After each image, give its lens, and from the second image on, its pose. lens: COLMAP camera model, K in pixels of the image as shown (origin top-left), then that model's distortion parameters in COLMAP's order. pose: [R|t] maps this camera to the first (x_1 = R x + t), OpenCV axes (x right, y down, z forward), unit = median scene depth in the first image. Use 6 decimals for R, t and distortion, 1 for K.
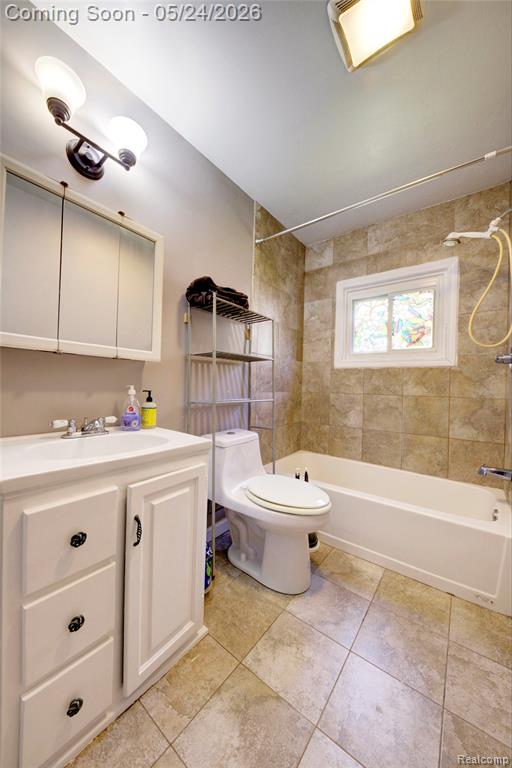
lens RADIAL K [[263.9, 0, 256.2], [0, 263.9, 385.2], [0, 0, 1]] dist [0.013751, -0.007673]
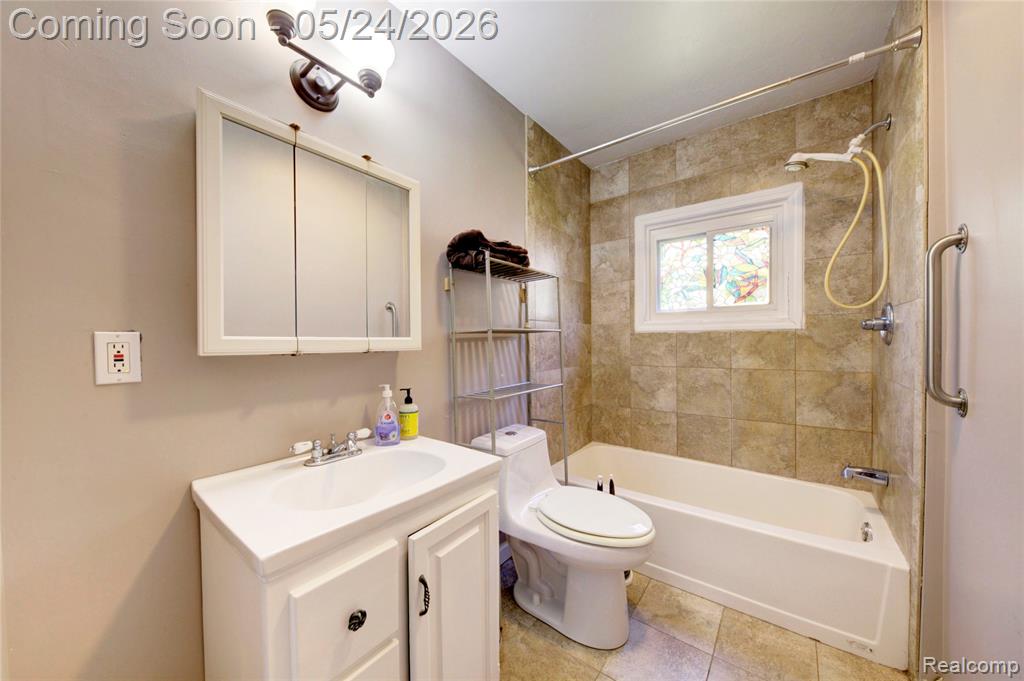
lens RADIAL K [[351.8, 0, 511.9], [0, 351.8, 344.6], [0, 0, 1]] dist [0.013751, -0.007673]
pose [[0.999315, -0.036952, 0.002139, -0.083237], [0.036916, 0.999207, 0.014949, -0.083393], [-0.002690, -0.014860, 0.999886, 0.001231]]
